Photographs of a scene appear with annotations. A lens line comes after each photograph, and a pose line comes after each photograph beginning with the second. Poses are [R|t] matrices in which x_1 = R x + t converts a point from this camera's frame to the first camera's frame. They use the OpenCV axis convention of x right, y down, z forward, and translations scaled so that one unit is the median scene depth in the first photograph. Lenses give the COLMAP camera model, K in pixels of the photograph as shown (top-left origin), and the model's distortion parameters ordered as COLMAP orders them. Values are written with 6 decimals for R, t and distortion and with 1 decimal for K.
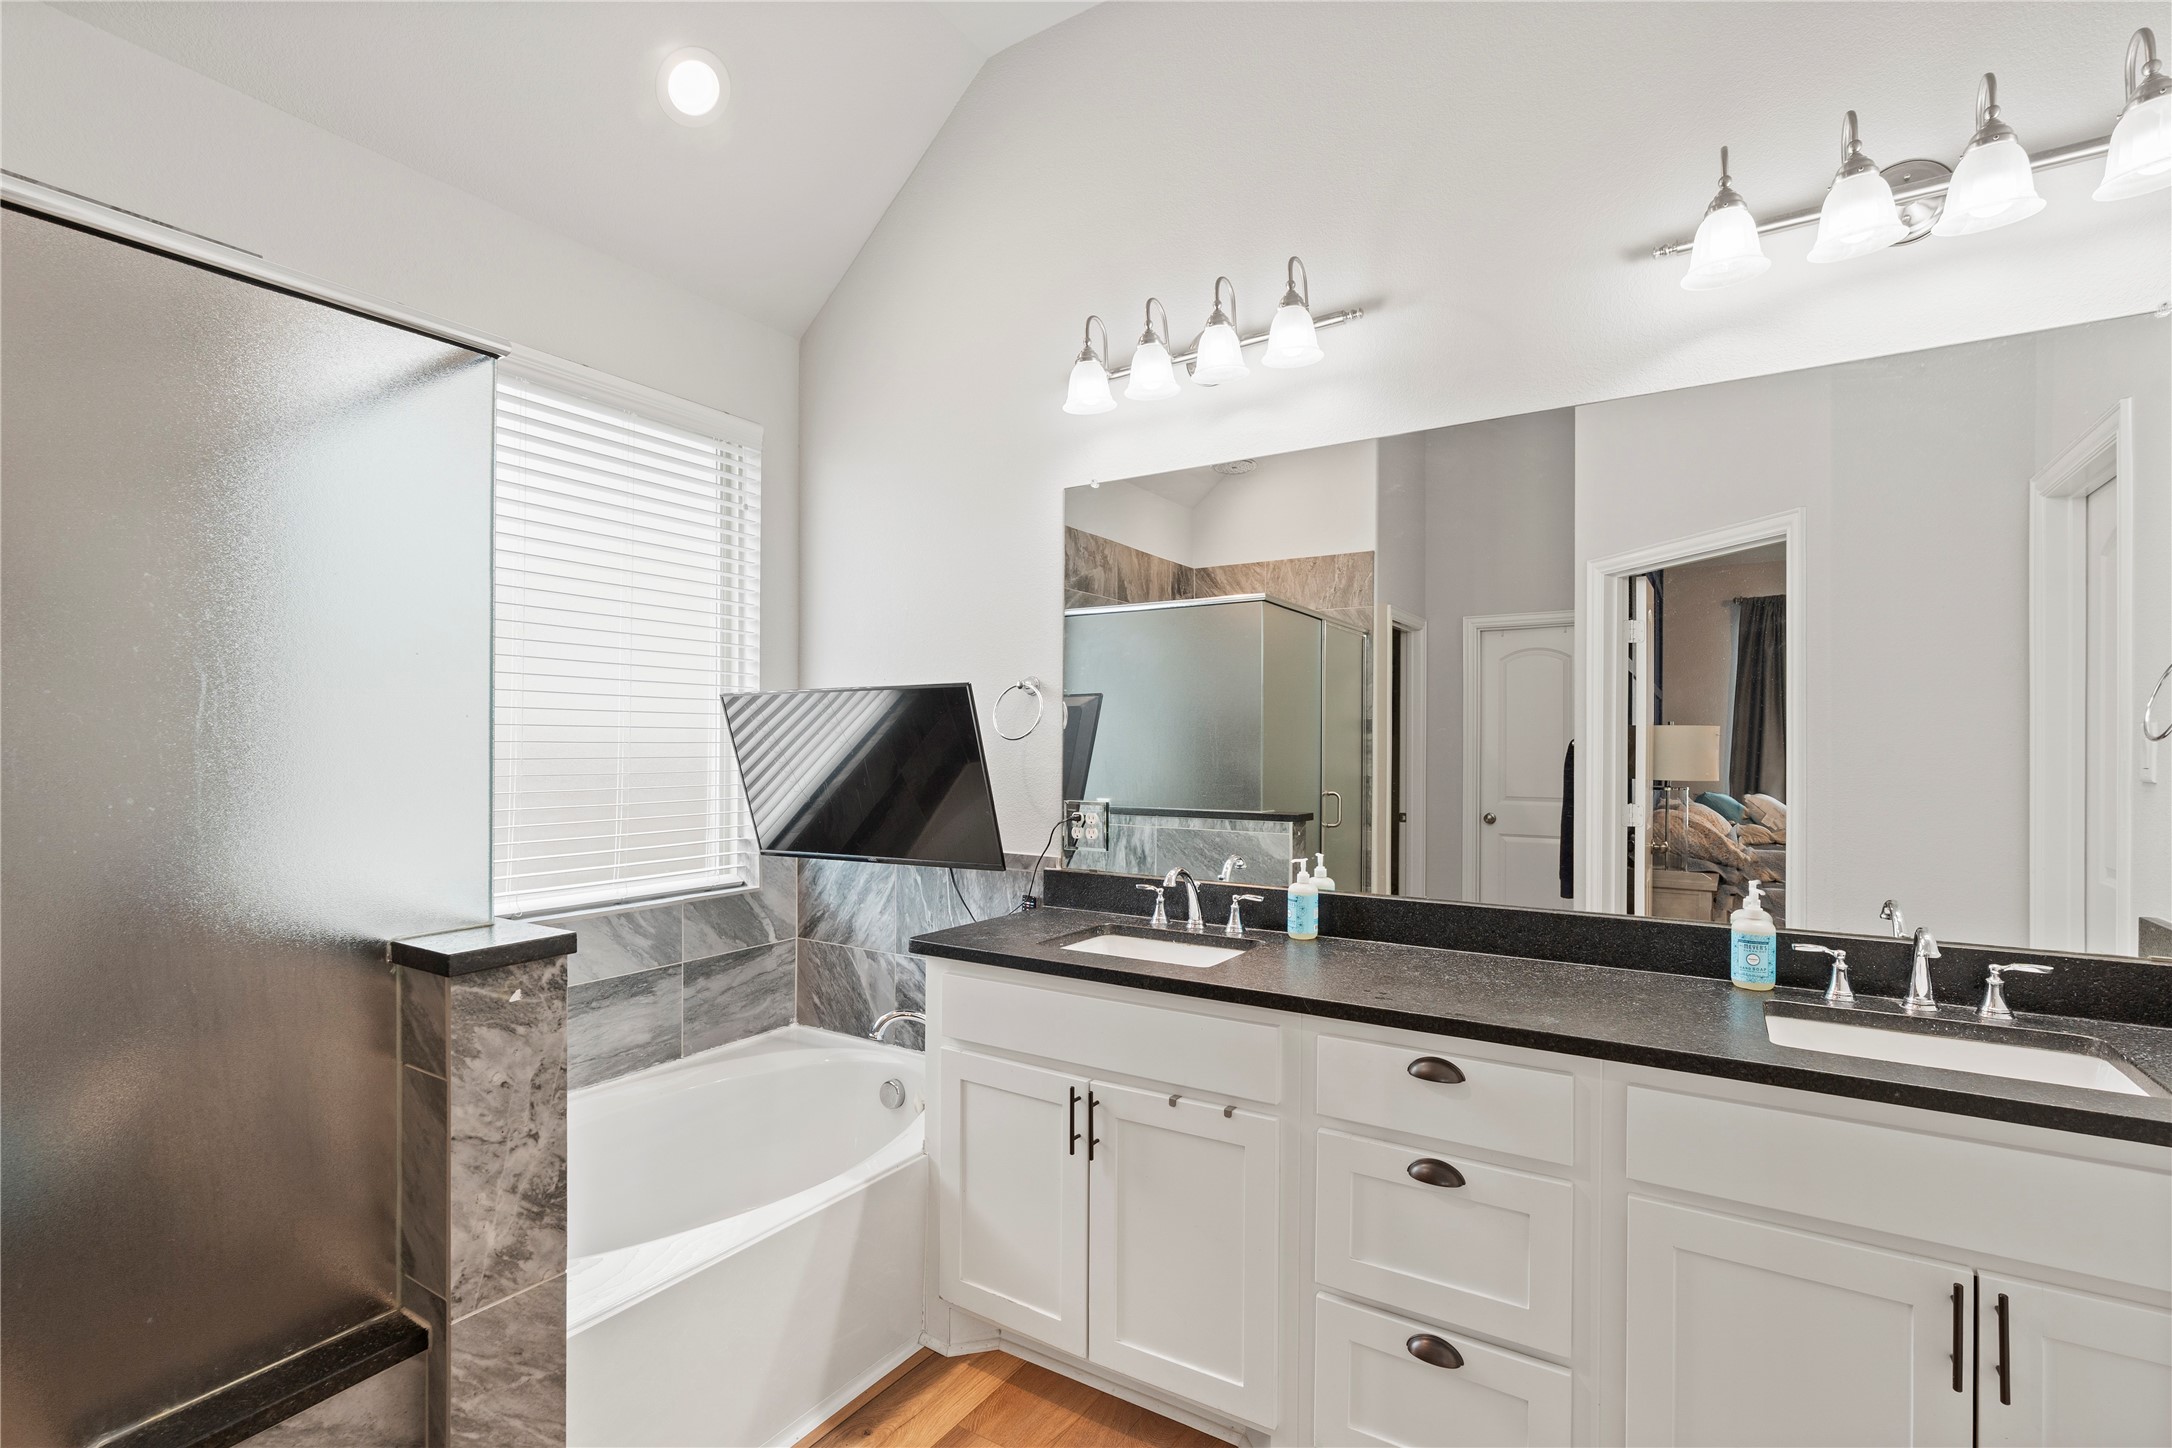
lens RADIAL K [[1001.0, 0, 1081.7], [0, 1001.0, 734.8], [0, 0, 1]] dist [-0.004682, 0.002214]
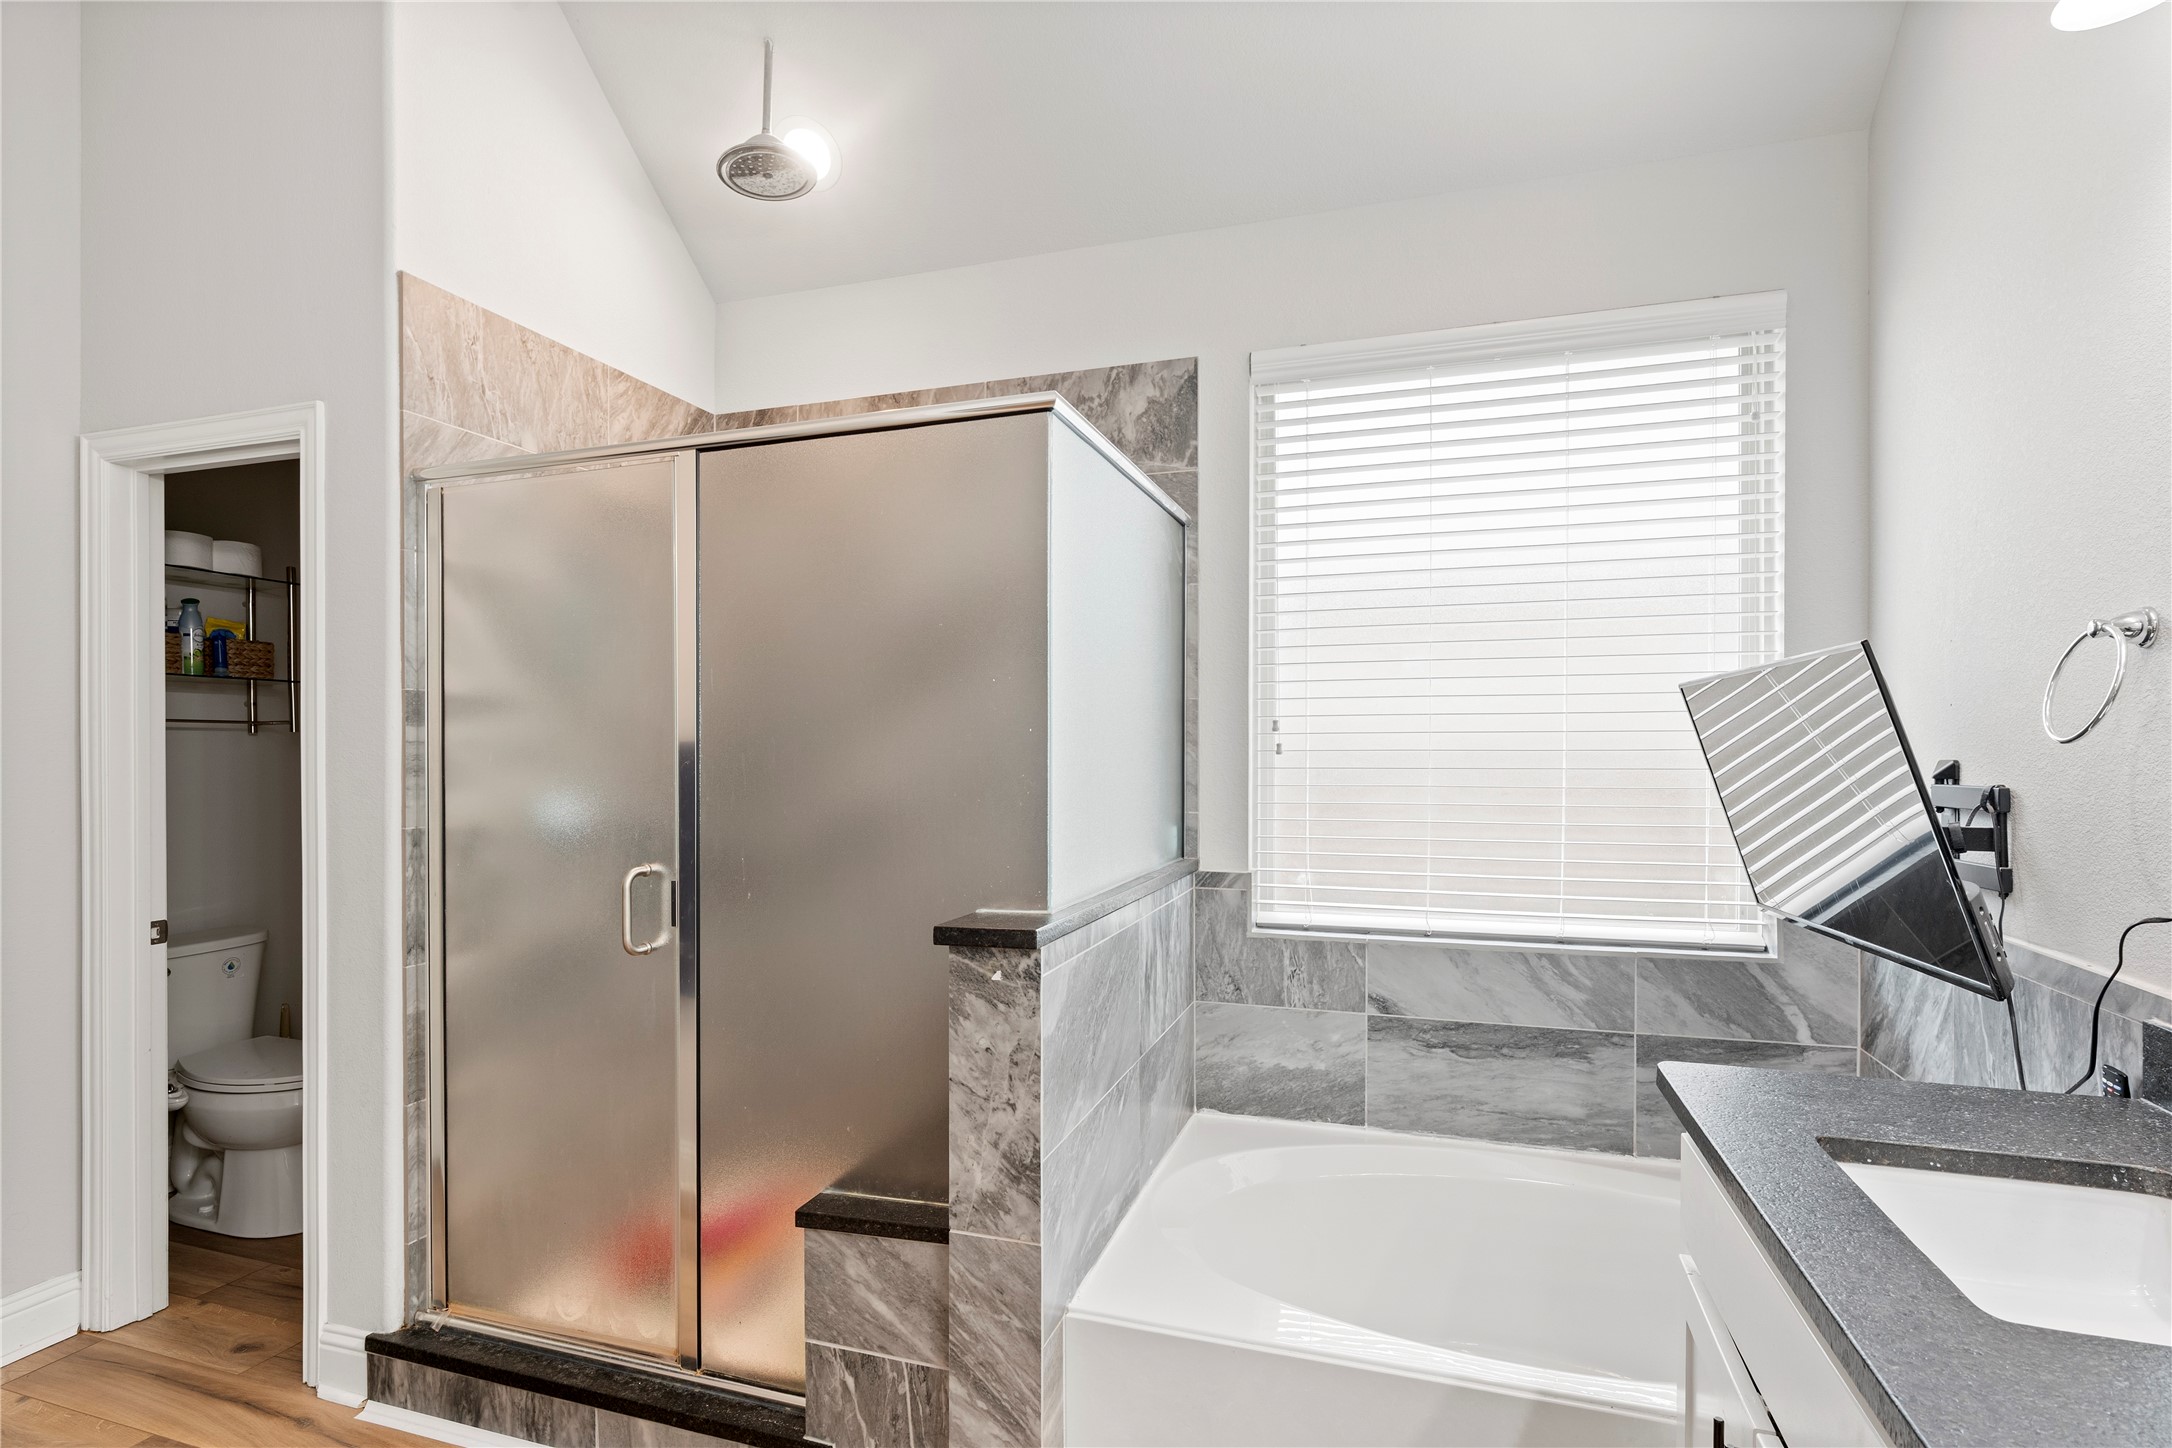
lens RADIAL K [[1083.6, 0, 1076.6], [0, 1083.6, 739.4], [0, 0, 1]] dist [-0.004944, 0.000451]
pose [[0.242579, -0.012746, -0.970048, 0.639246], [0.012419, 0.999873, -0.010033, 0.005314], [0.970052, -0.009613, 0.242706, 0.770132]]
